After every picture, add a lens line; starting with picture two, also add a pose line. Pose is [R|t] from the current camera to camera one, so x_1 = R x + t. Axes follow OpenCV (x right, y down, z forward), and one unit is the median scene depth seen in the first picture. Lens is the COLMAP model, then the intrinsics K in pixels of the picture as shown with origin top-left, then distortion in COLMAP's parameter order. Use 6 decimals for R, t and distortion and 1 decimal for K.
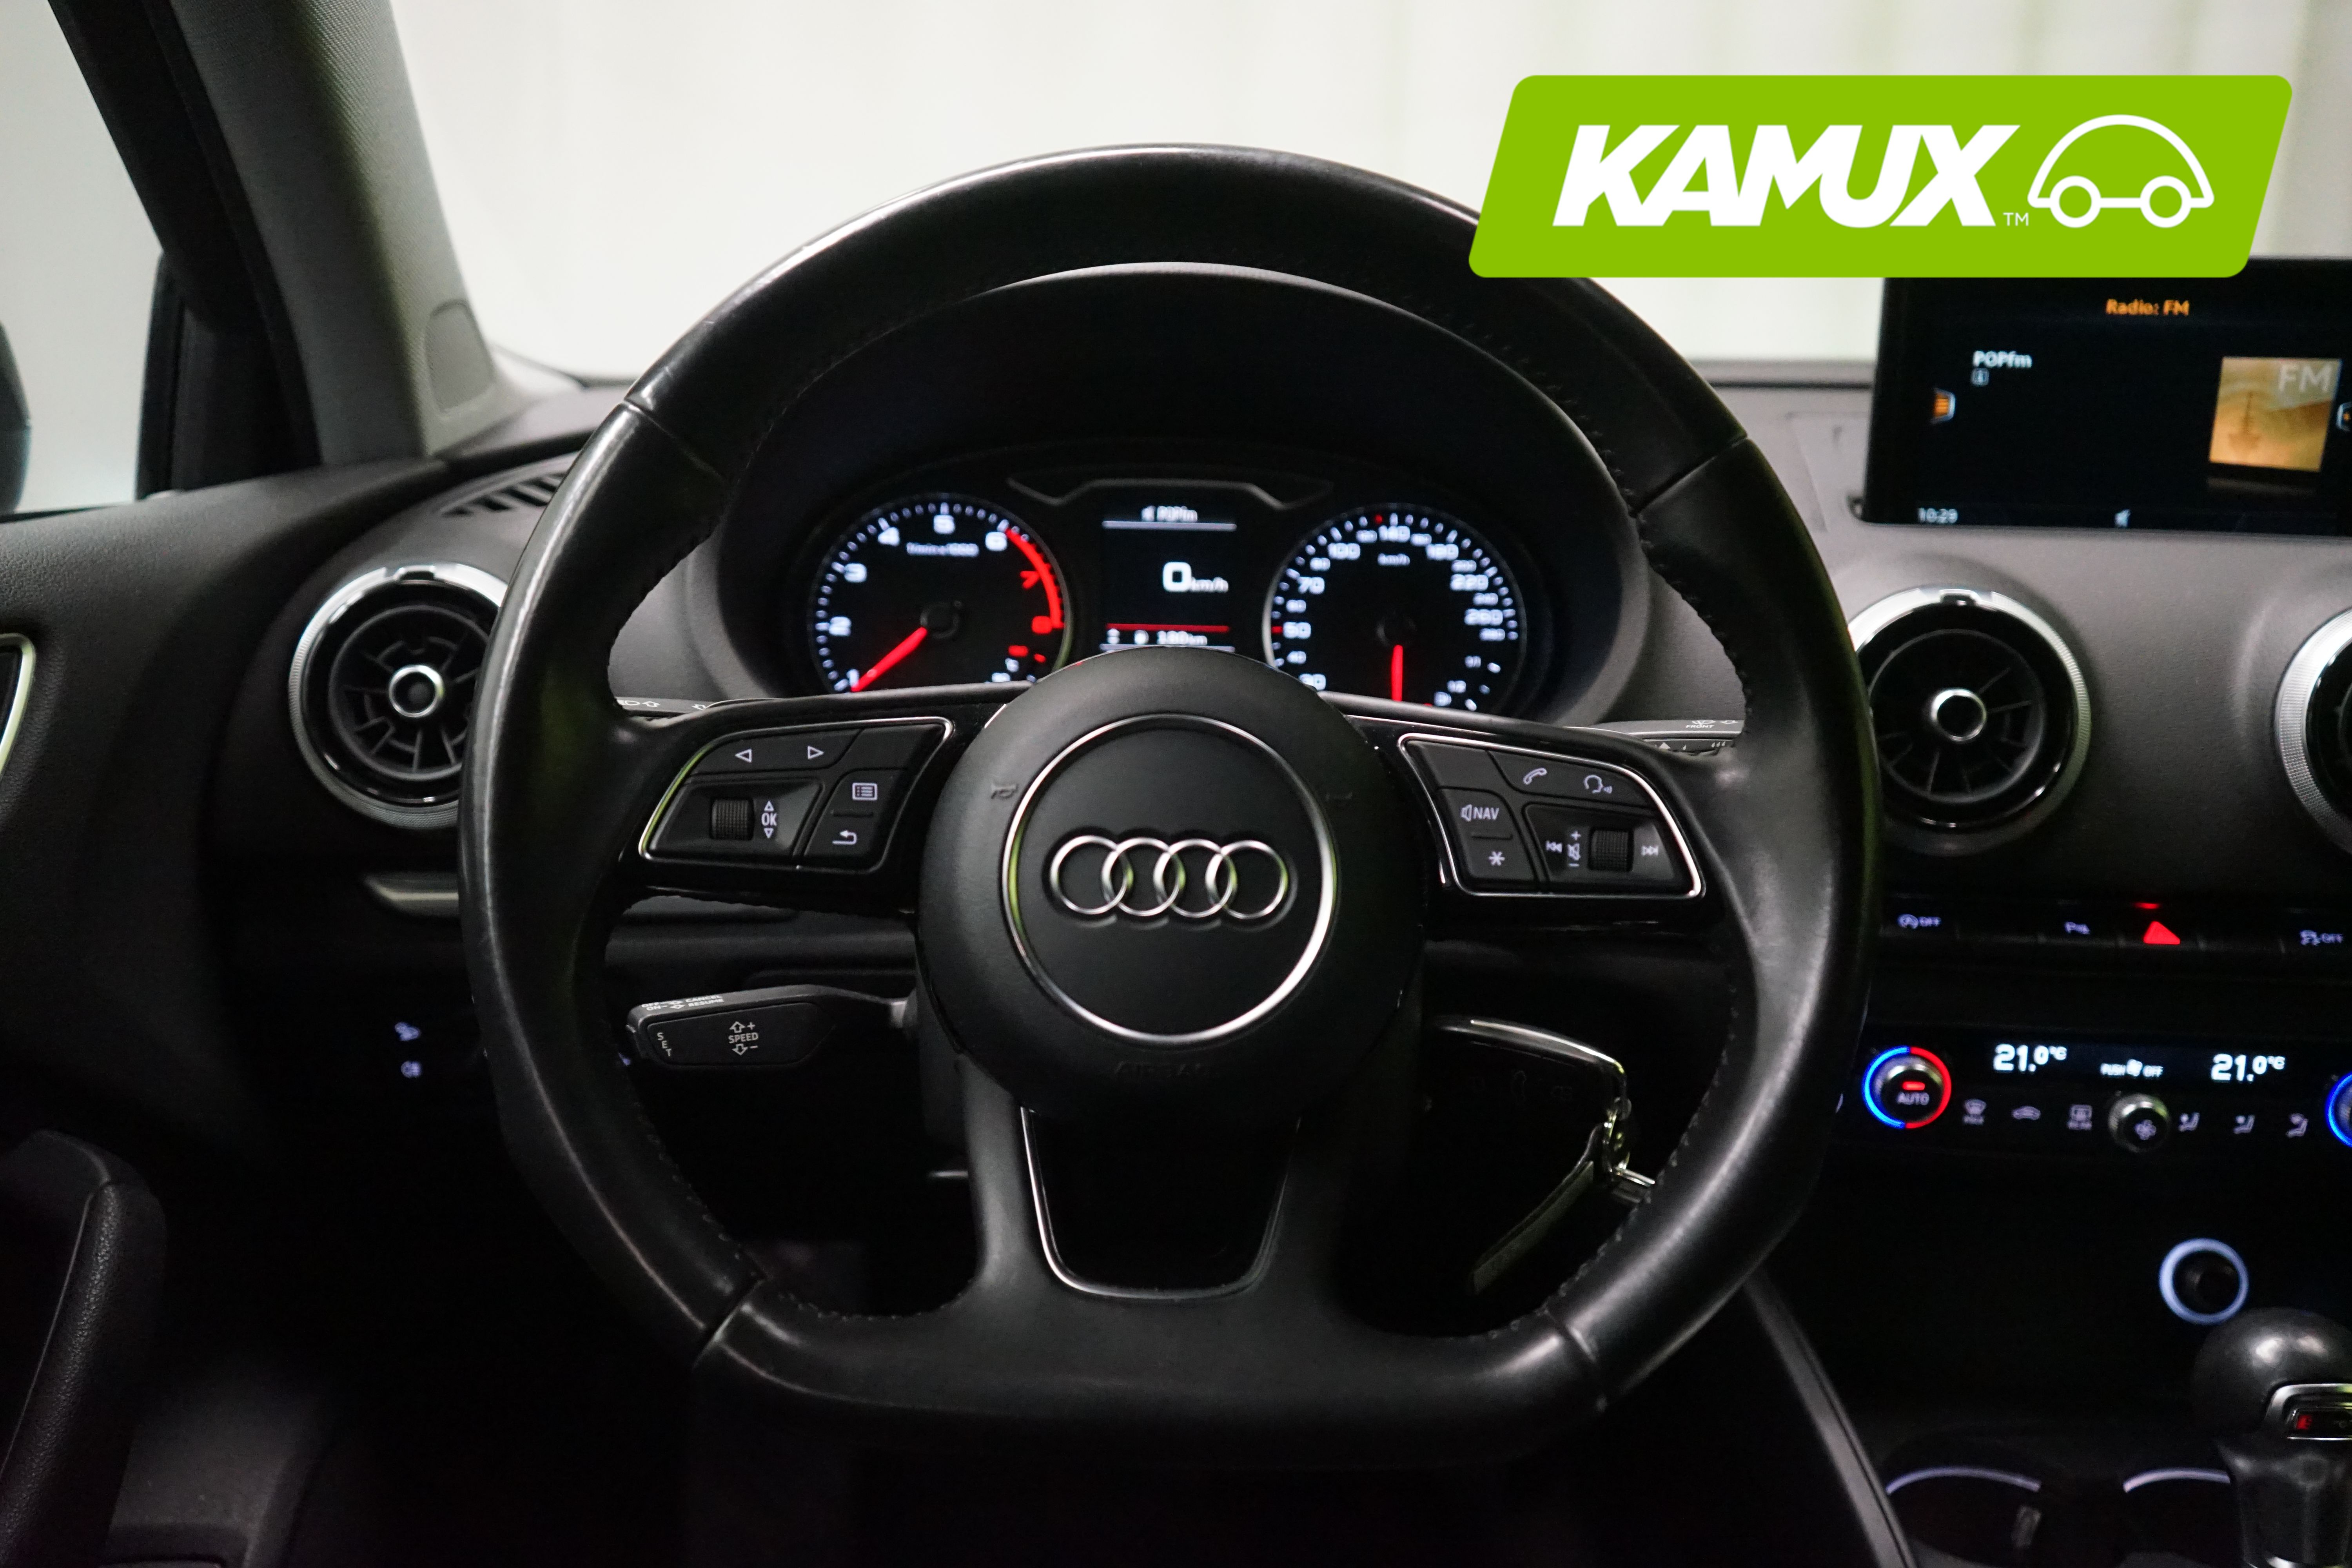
lens RADIAL K [[2111.3, 0, 1173.2], [0, 2111.3, 777.6], [0, 0, 1]] dist [-0.012805, 0.011970]
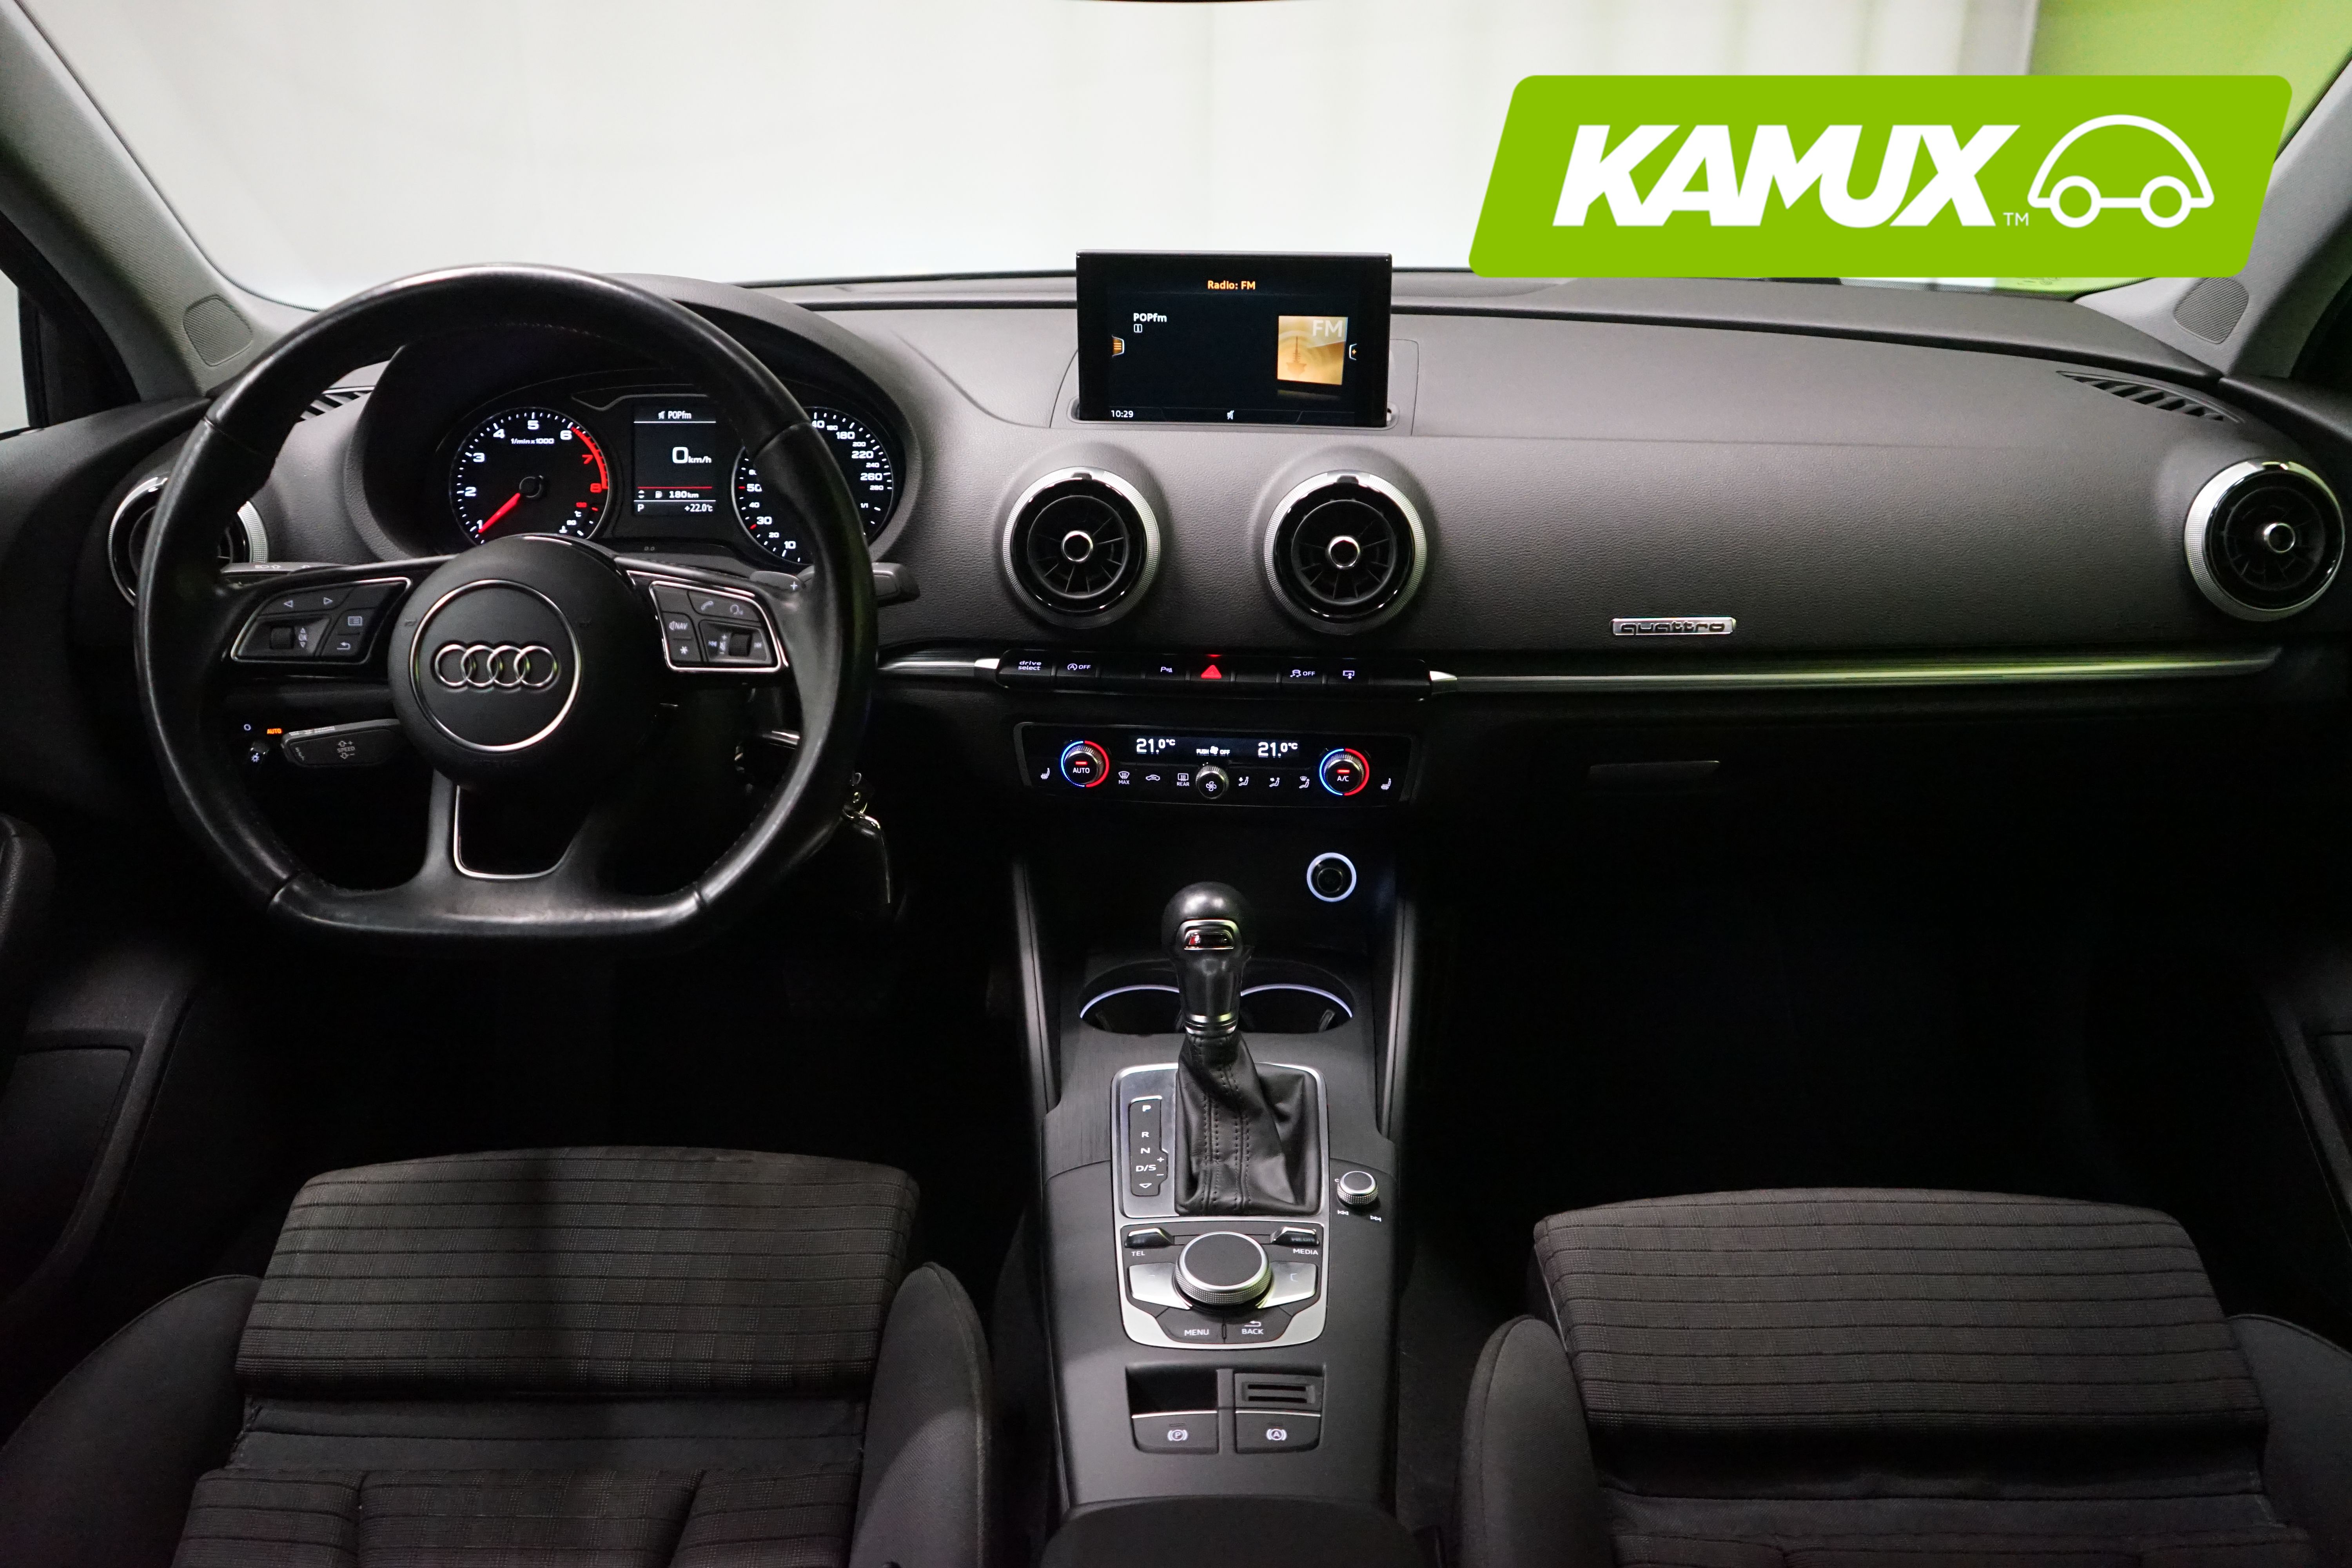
lens RADIAL K [[1844.6, 0, 1179.6], [0, 1844.6, 789.1], [0, 0, 1]] dist [-0.039815, 0.019363]
pose [[0.999834, -0.018202, -0.000363, 0.416111], [0.018037, 0.987676, 0.155470, -0.060898], [-0.002472, -0.155451, 0.987841, -0.458140]]
